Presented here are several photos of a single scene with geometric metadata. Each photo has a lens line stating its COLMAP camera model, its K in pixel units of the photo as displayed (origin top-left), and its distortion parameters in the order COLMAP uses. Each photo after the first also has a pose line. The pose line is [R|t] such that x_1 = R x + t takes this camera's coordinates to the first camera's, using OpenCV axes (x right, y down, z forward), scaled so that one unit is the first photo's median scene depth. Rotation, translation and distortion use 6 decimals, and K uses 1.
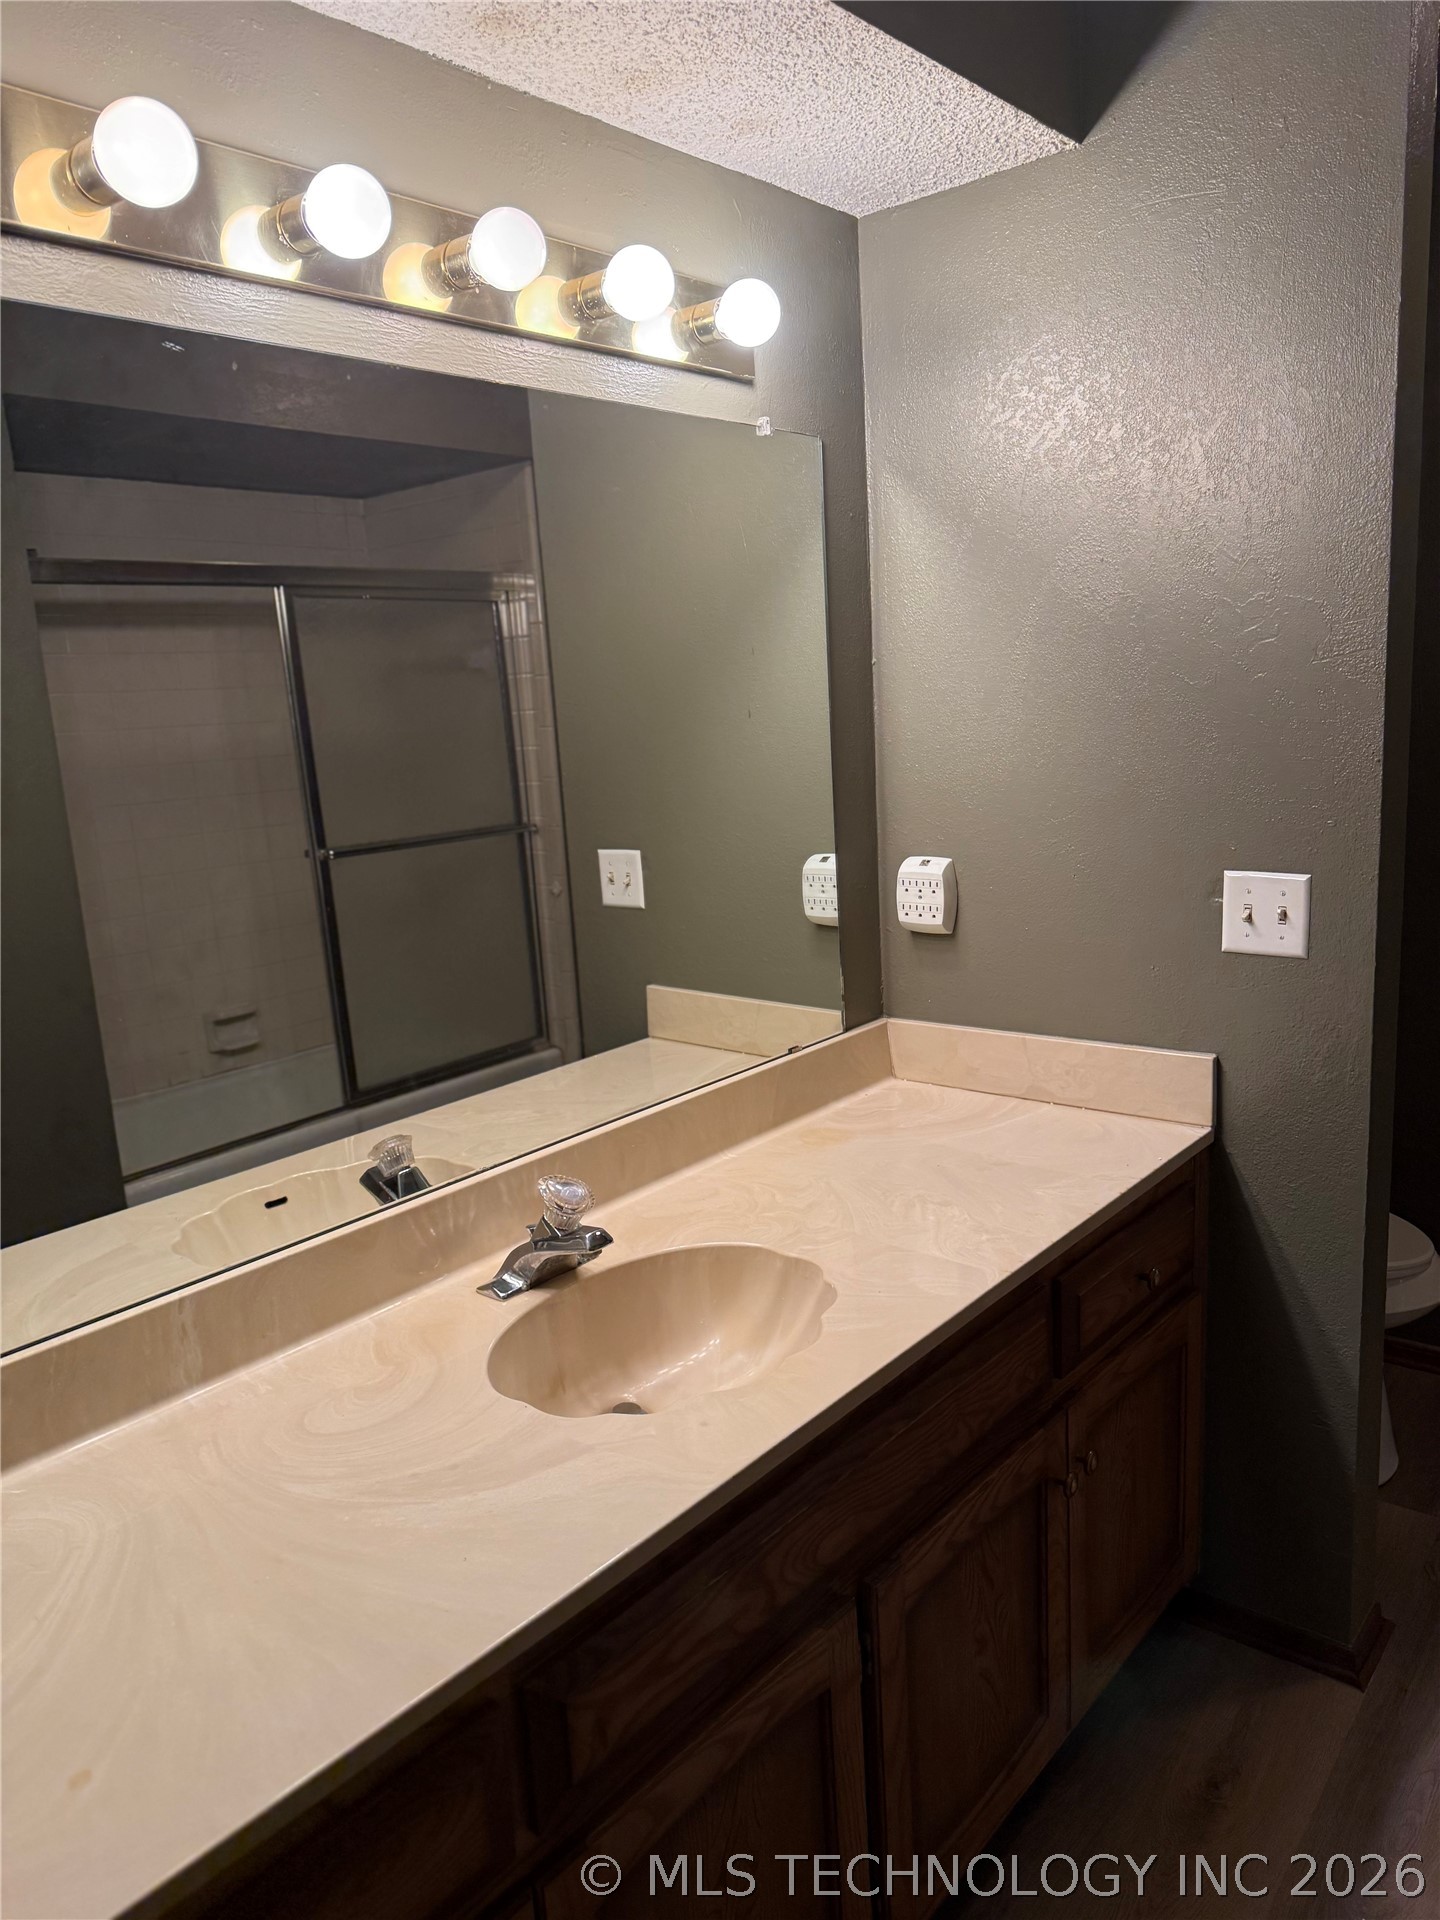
lens RADIAL K [[1367.4, 0, 739.2], [0, 1367.4, 967.0], [0, 0, 1]] dist [0.049254, -0.065008]
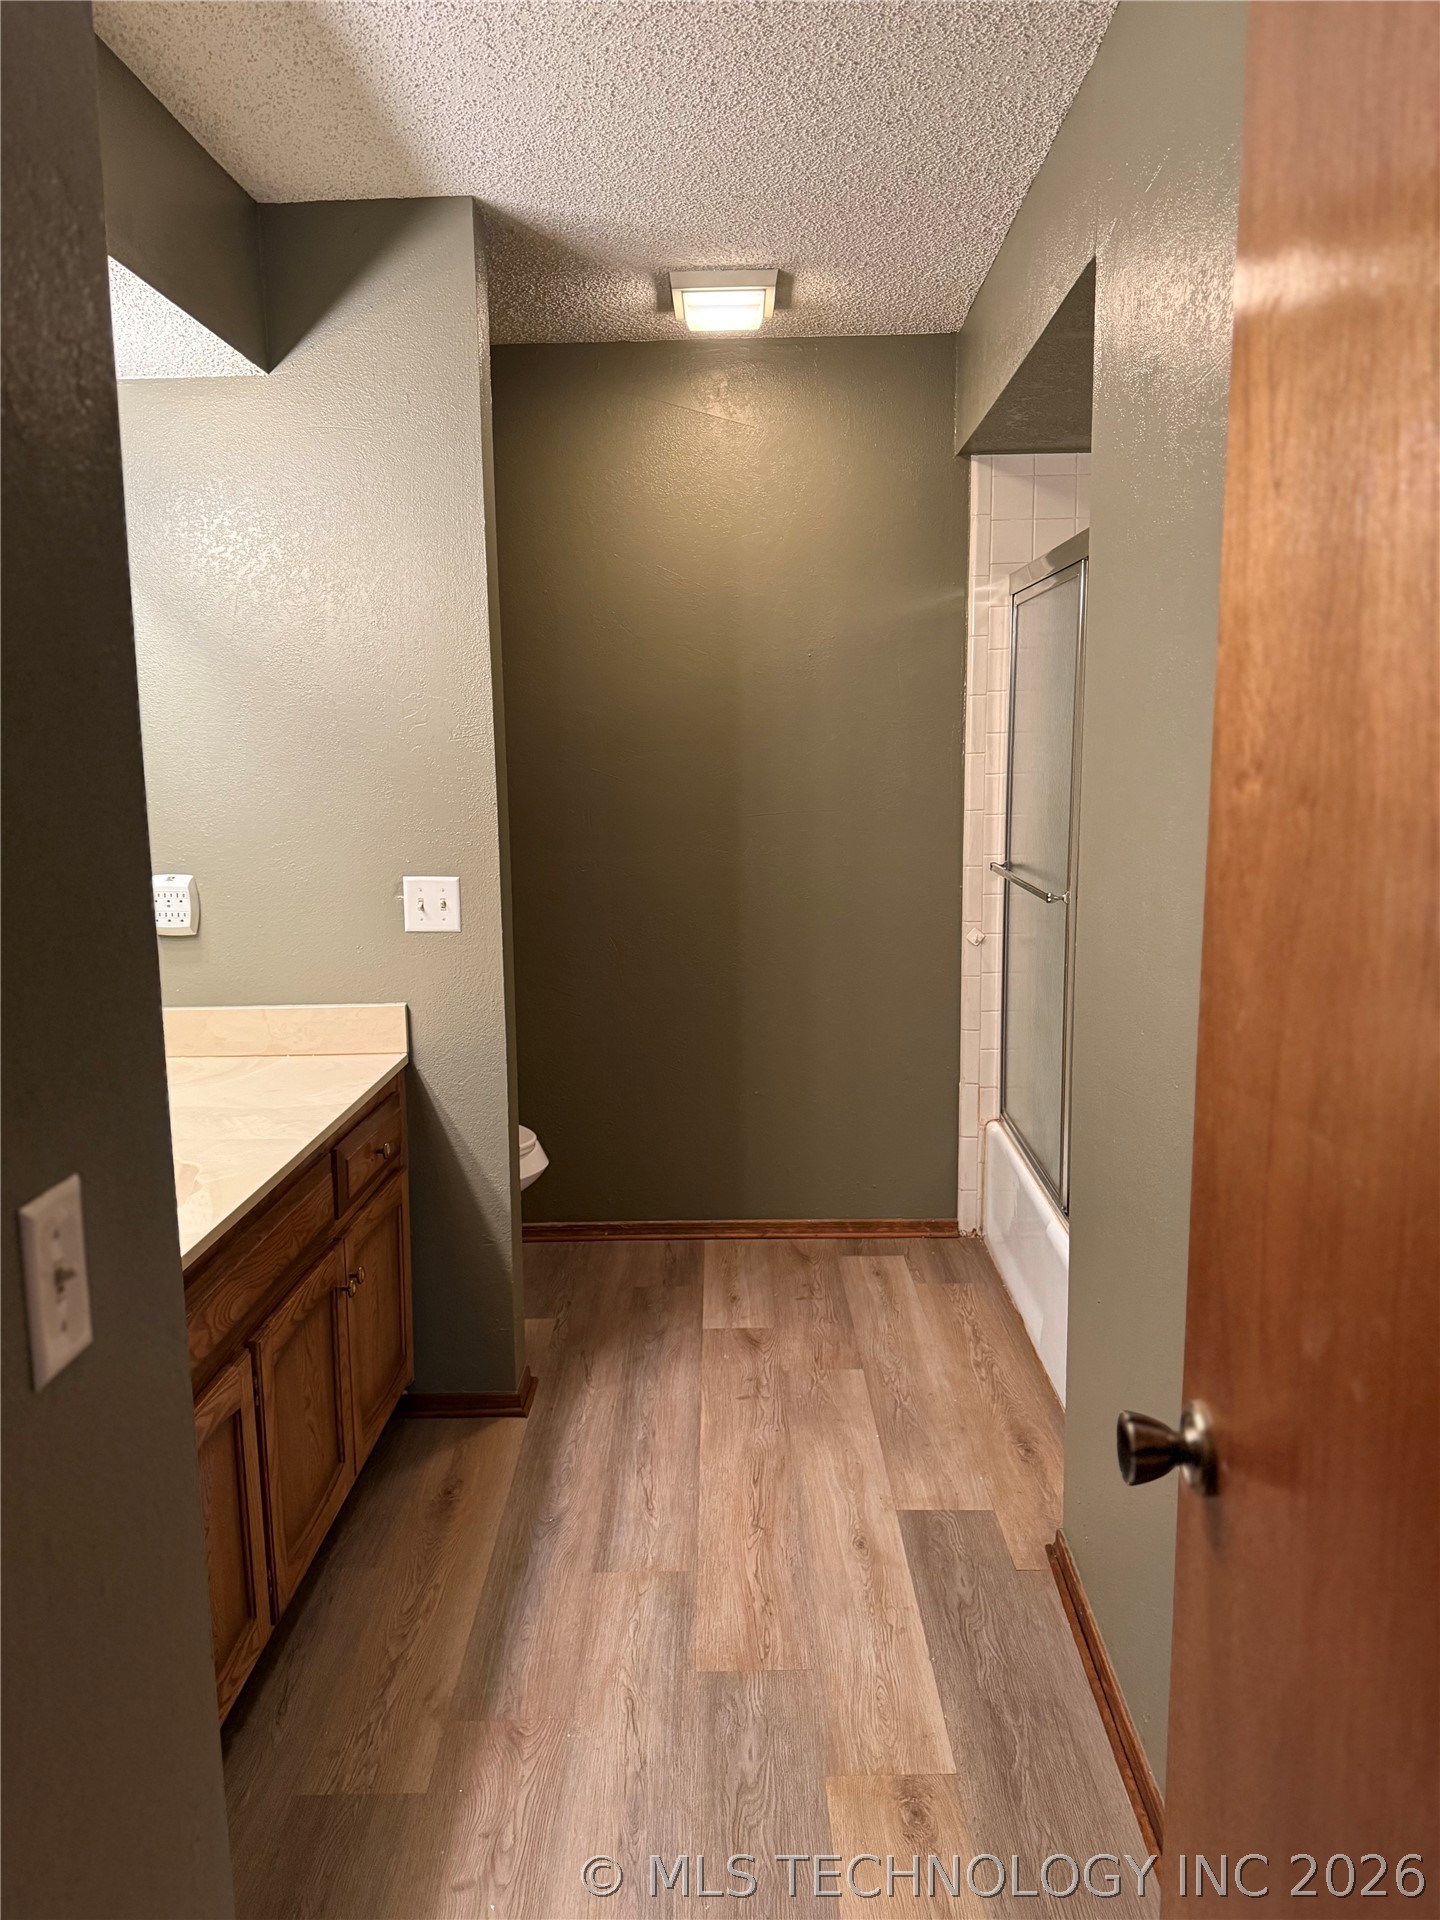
lens RADIAL K [[1367.4, 0, 721.9], [0, 1367.4, 950.4], [0, 0, 1]] dist [0.049254, -0.065008]
pose [[0.783981, -0.044071, 0.619218, -0.293829], [0.087224, 0.995402, -0.039589, 0.096934], [-0.614626, 0.085048, 0.784220, -0.359028]]
